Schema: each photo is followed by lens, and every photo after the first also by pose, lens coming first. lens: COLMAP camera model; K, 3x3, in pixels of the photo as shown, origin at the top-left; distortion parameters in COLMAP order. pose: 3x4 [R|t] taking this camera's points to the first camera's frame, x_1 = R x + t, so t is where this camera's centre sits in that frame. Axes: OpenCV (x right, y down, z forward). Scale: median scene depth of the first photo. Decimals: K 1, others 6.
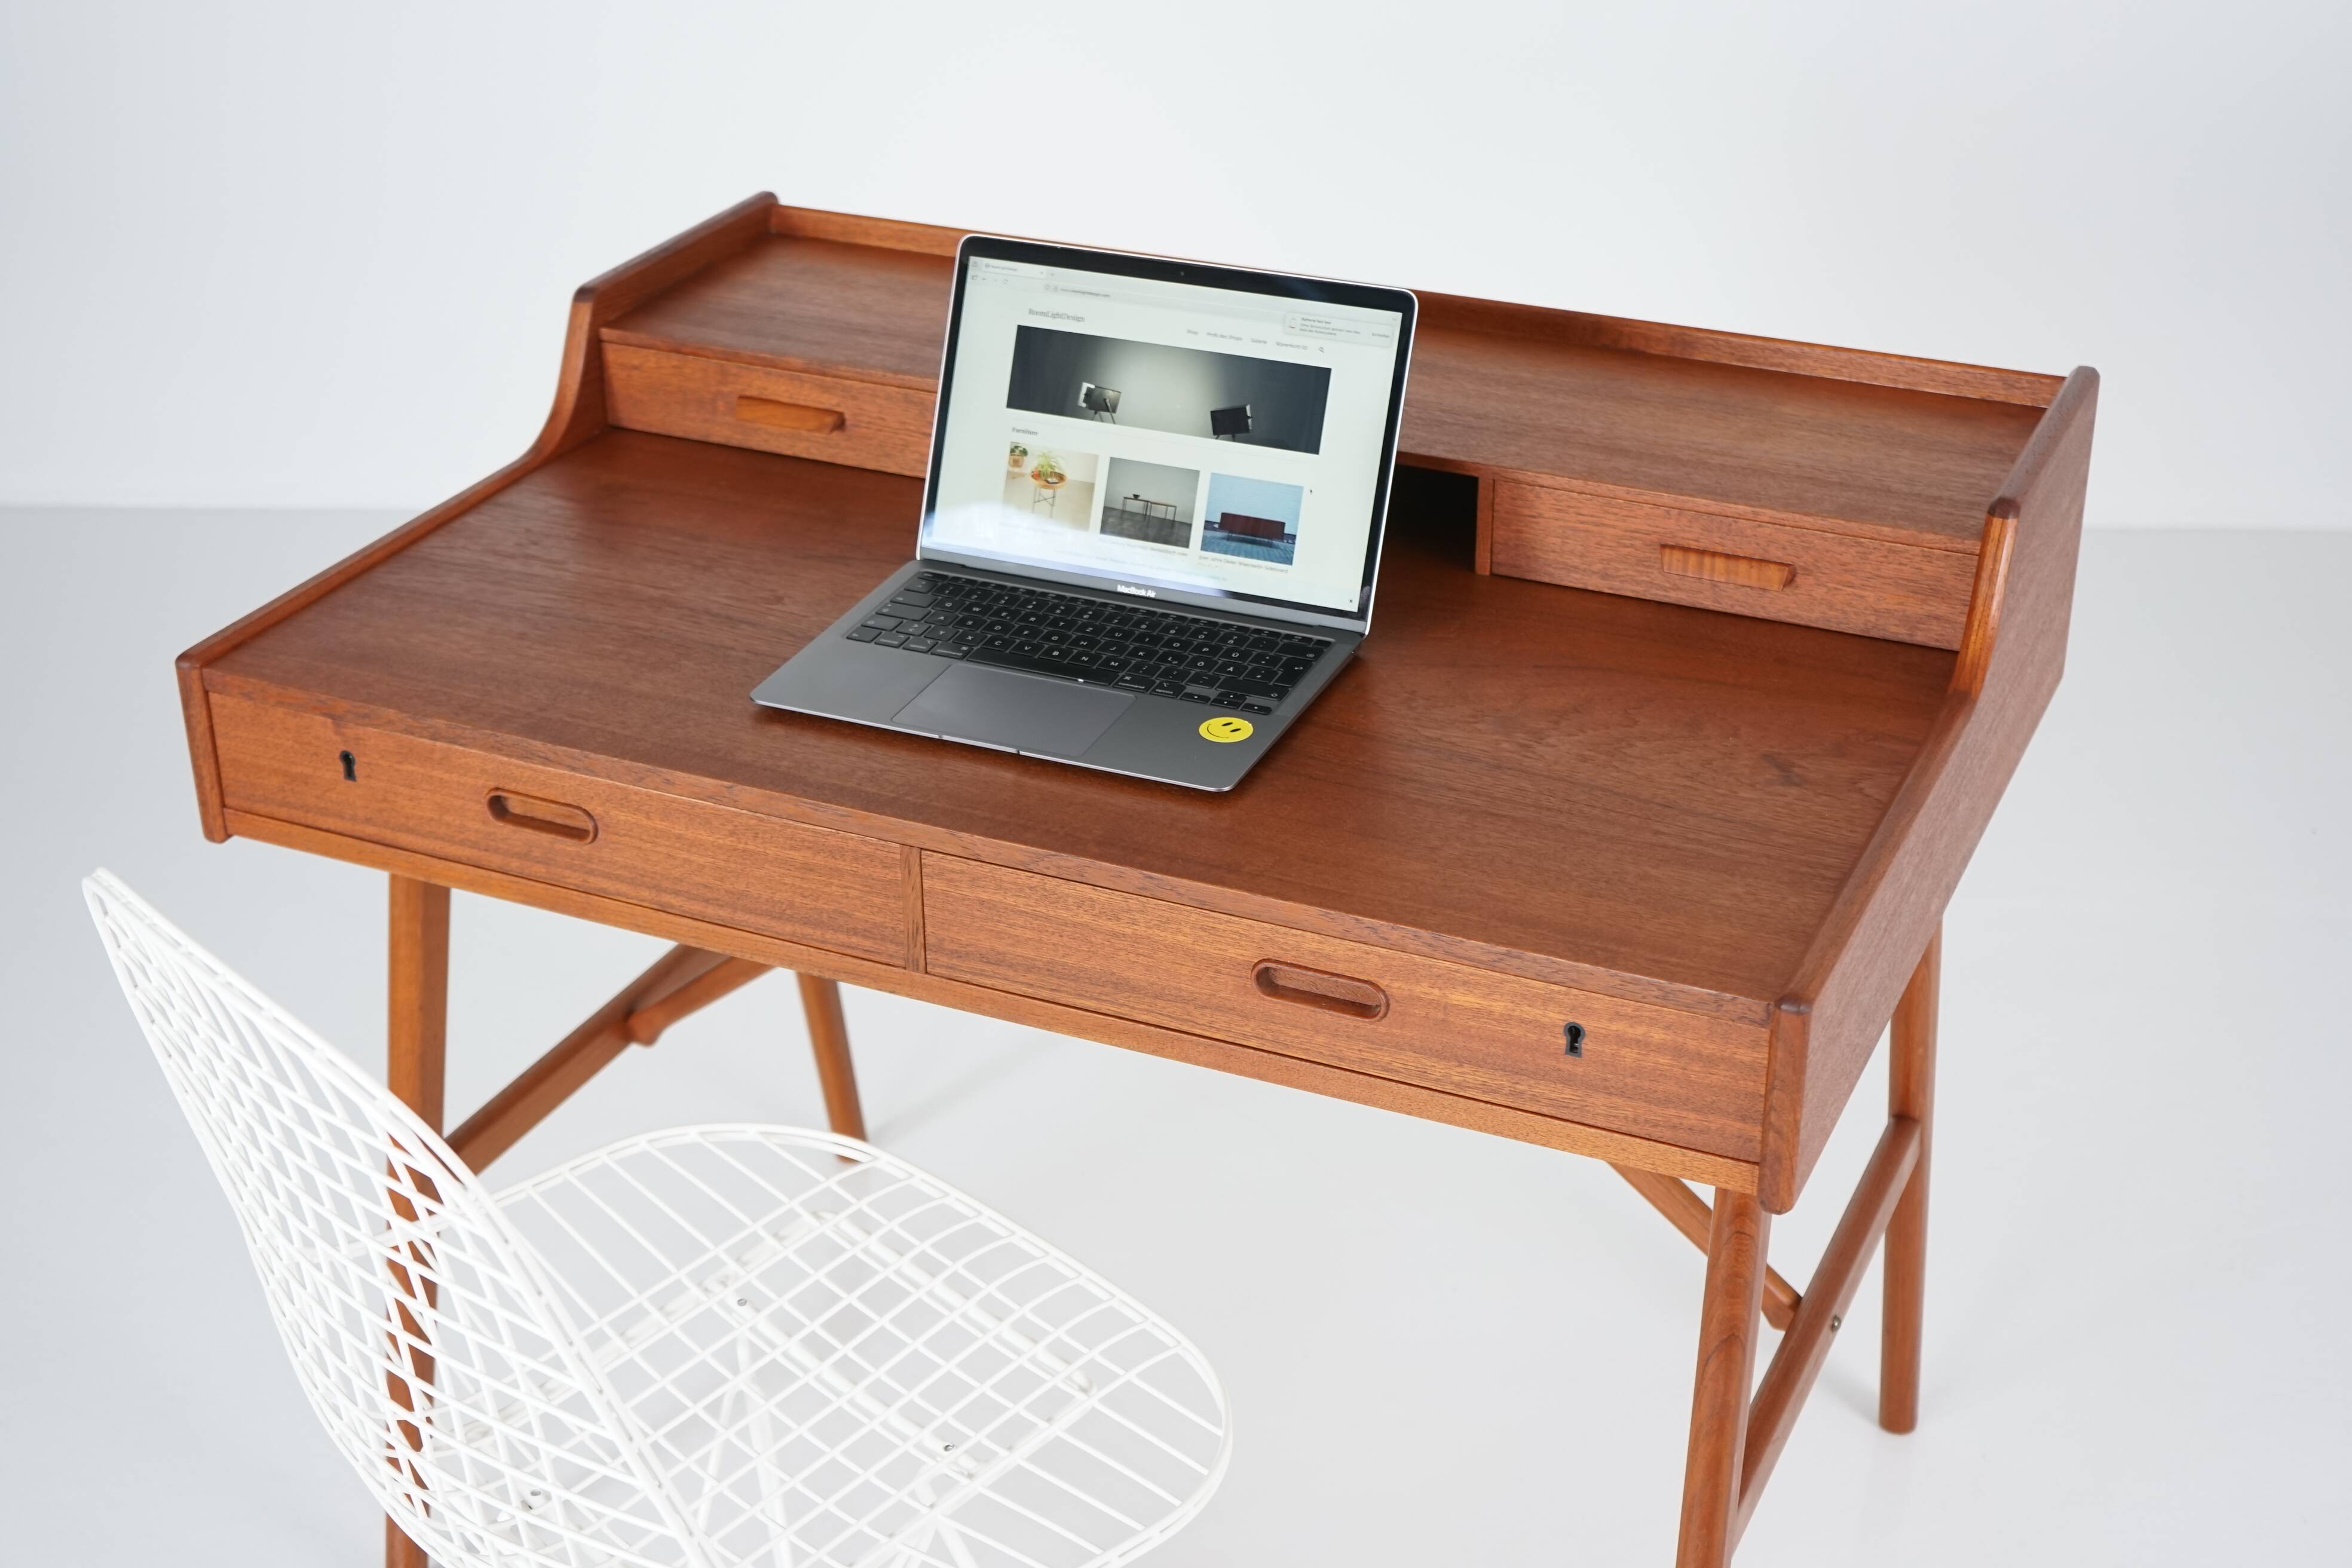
lens RADIAL K [[3264.3, 0, 1176.0], [0, 3264.3, 784.0], [0, 0, 1]] dist [-0.017398, 0.013816]
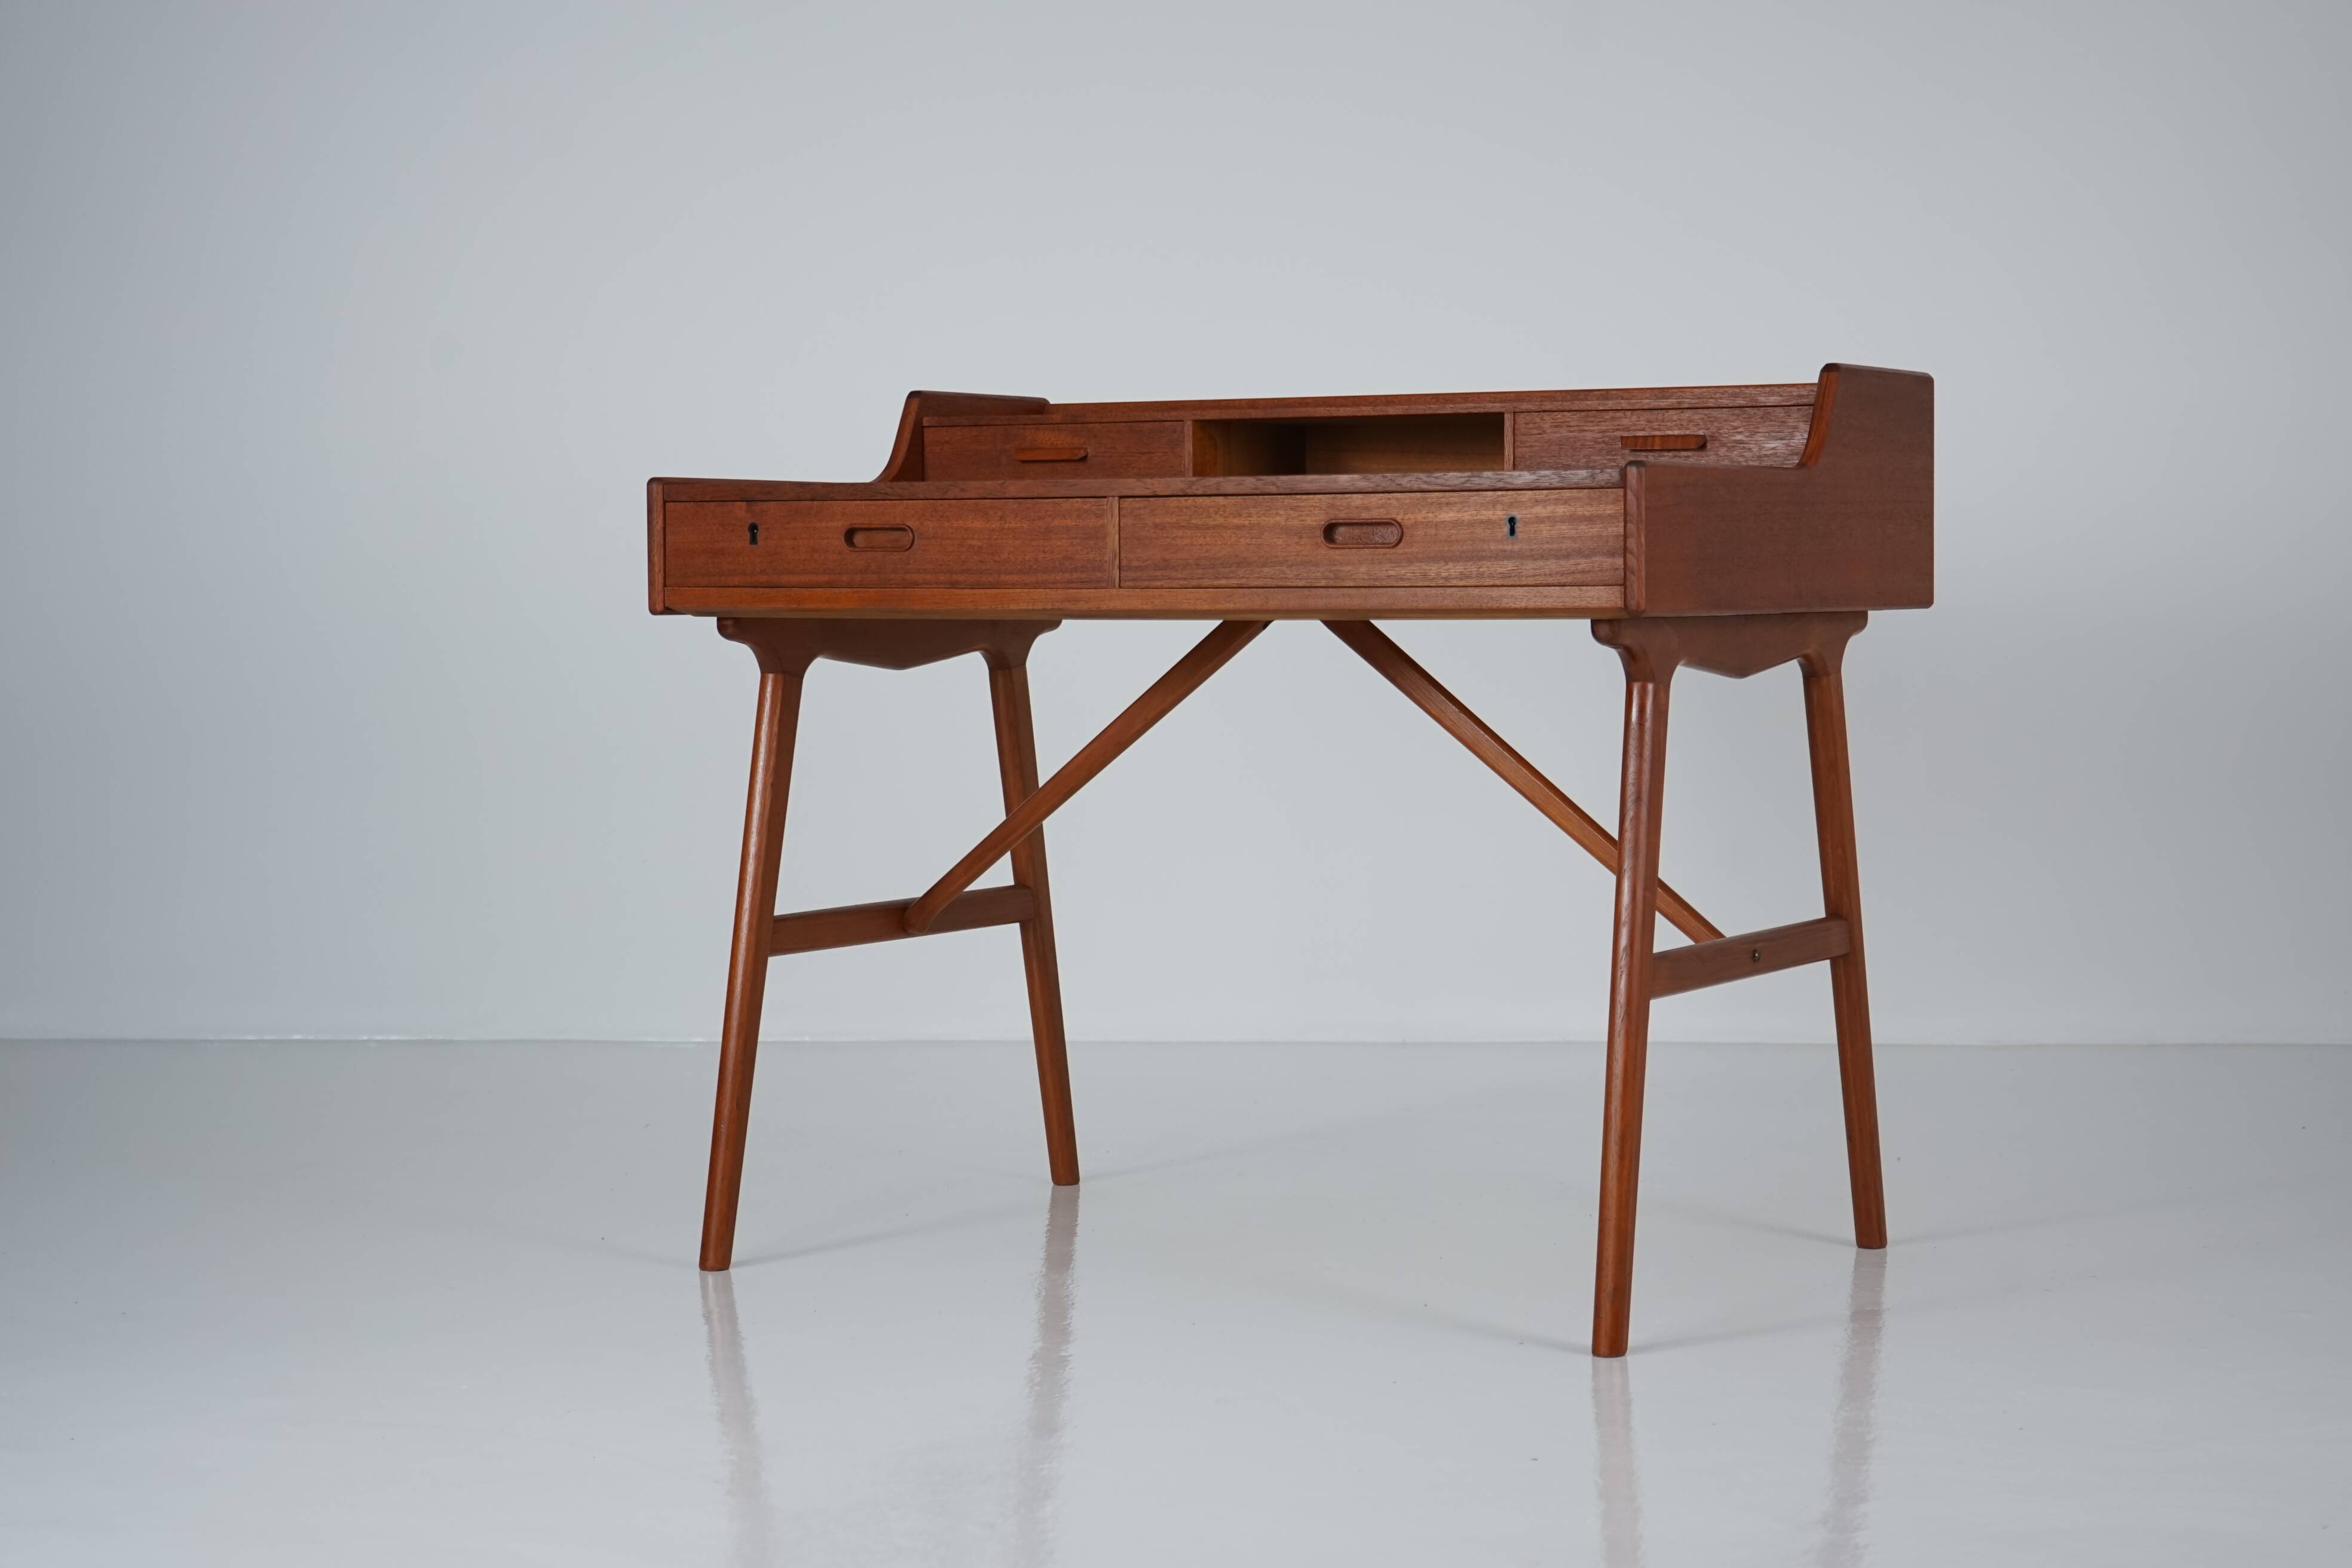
lens RADIAL K [[4200.7, 0, 1176.0], [0, 4200.7, 784.0], [0, 0, 1]] dist [-0.049223, 0.006202]
pose [[0.996016, 0.006523, -0.088931, 0.120398], [-0.042198, 0.913059, -0.405637, 0.890656], [0.078553, 0.407774, 0.909698, -0.731694]]
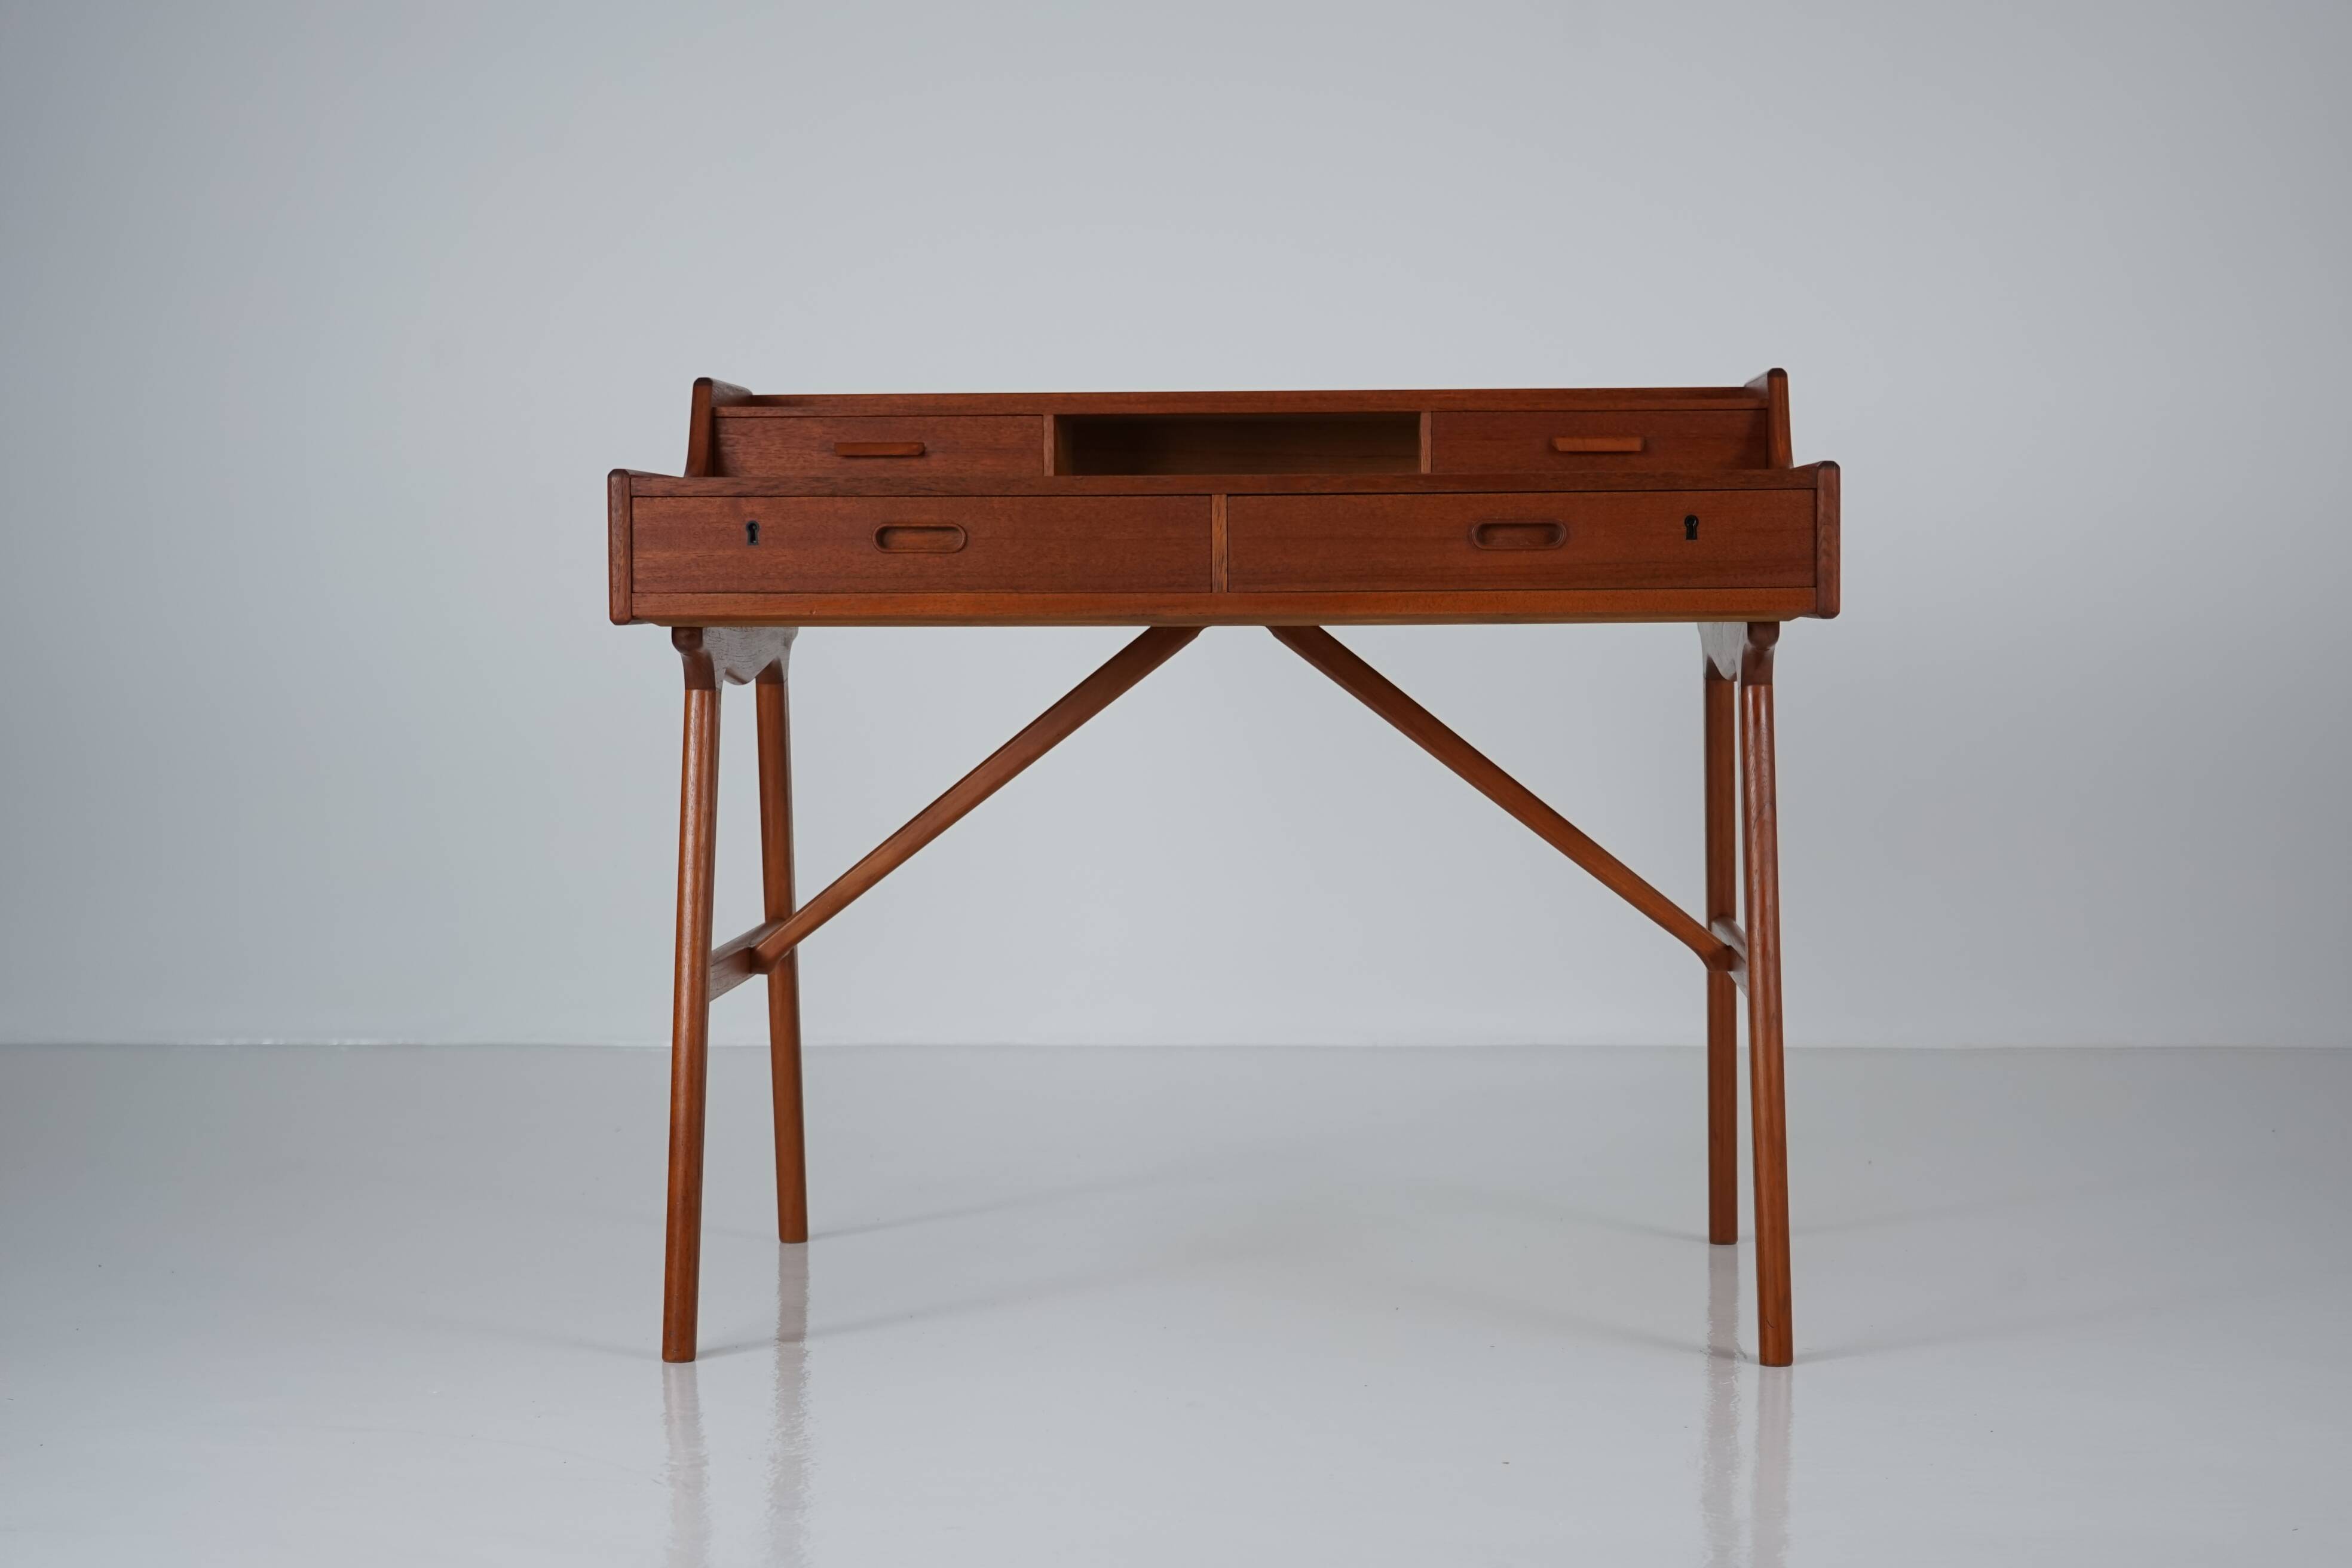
lens RADIAL K [[4200.7, 0, 1176.0], [0, 4200.7, 784.0], [0, 0, 1]] dist [-0.049223, 0.006202]
pose [[0.928945, -0.016744, 0.369838, -0.740306], [0.167108, 0.910383, -0.378520, 0.786290], [-0.330356, 0.413427, 0.848494, -0.515714]]
